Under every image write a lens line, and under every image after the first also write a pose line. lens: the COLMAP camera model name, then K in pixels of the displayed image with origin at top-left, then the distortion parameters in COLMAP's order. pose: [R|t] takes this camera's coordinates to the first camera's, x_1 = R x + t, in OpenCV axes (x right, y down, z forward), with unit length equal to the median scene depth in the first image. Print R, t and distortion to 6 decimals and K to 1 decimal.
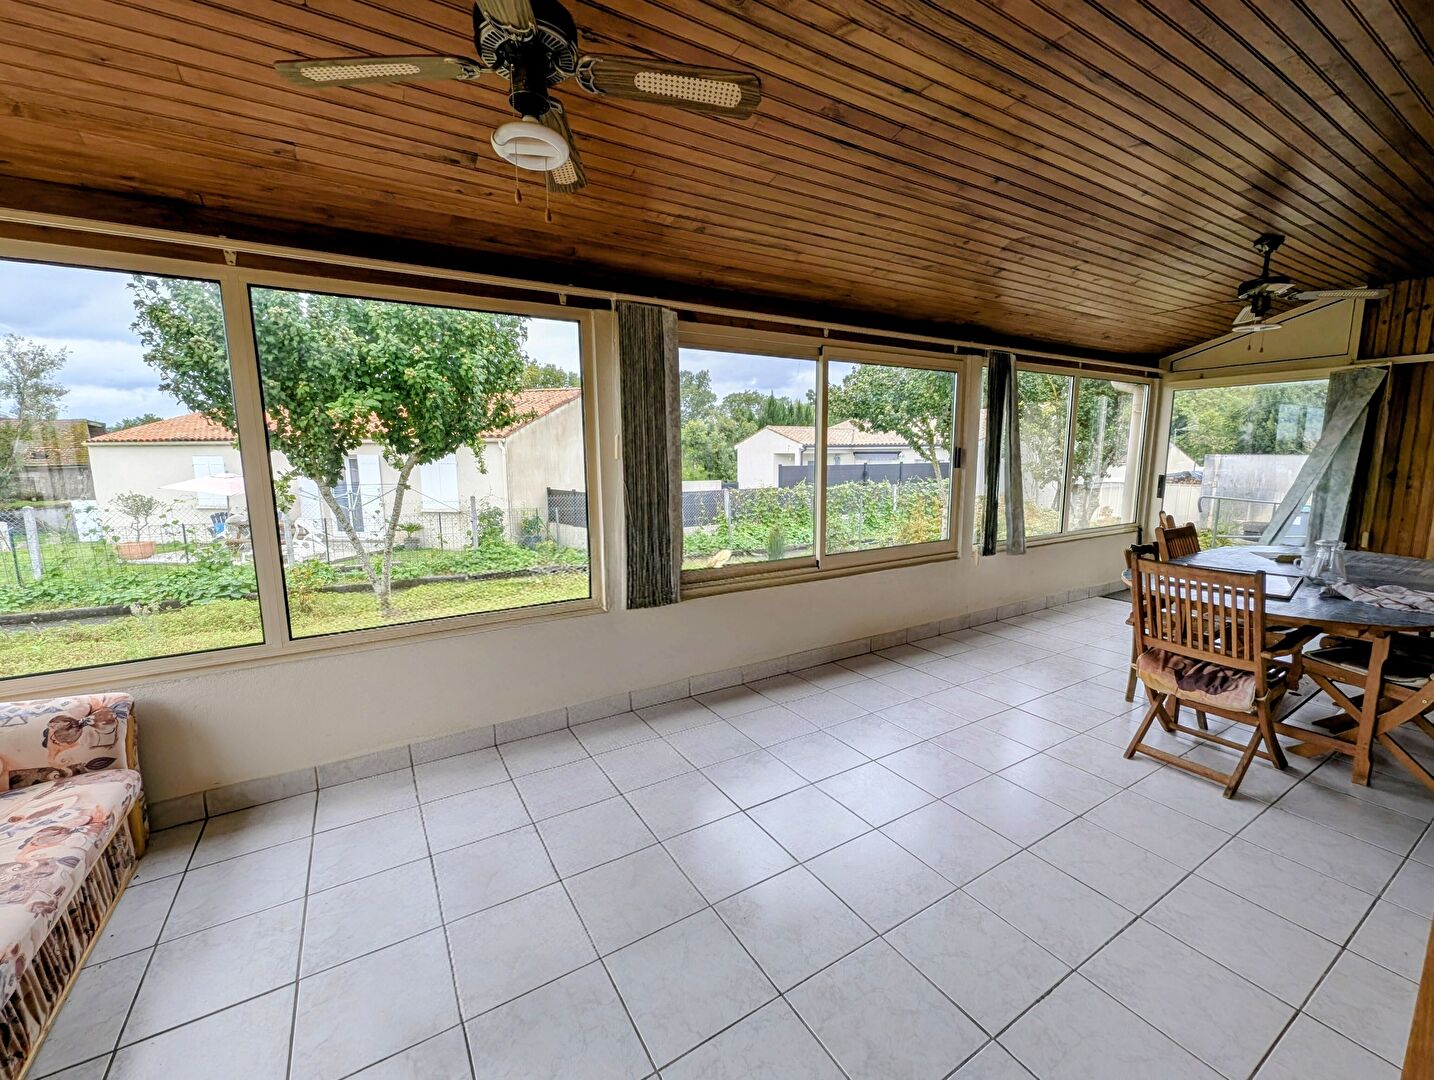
lens RADIAL K [[591.0, 0, 720.2], [0, 591.0, 538.6], [0, 0, 1]] dist [0.000778, -0.000007]
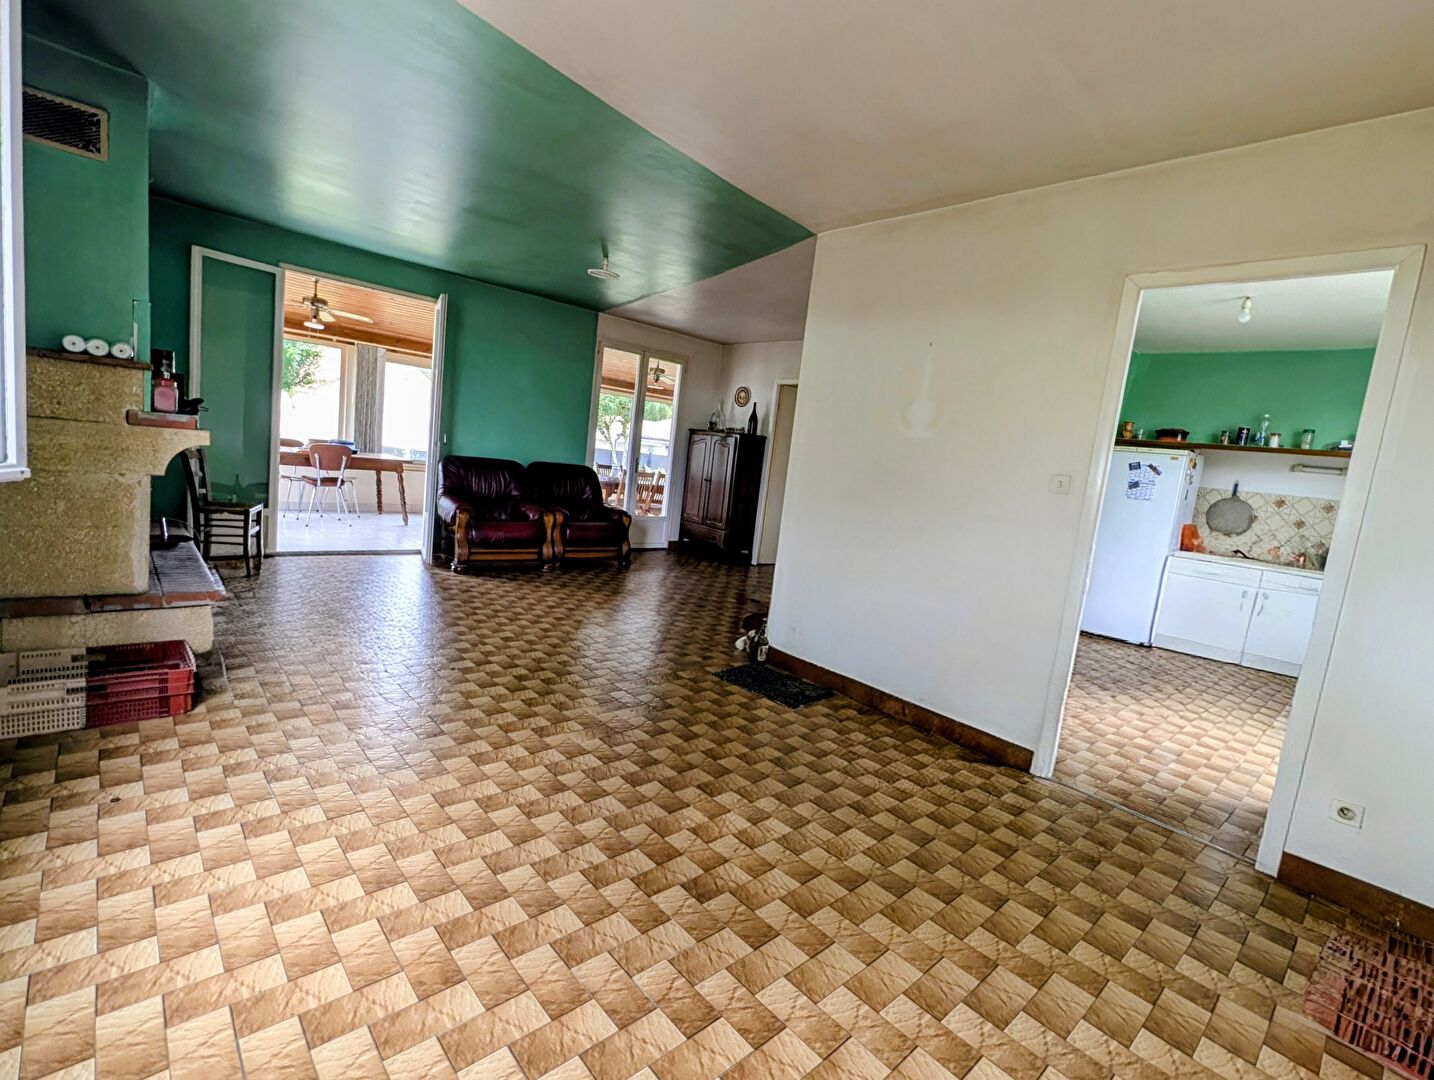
lens RADIAL K [[666.5, 0, 712.1], [0, 666.5, 536.3], [0, 0, 1]] dist [0.005381, 0.000587]
pose [[0.977481, 0.084959, 0.193164, 0.527899], [-0.083287, 0.996384, -0.016775, 0.224474], [-0.193891, 0.000309, 0.981023, -1.351017]]
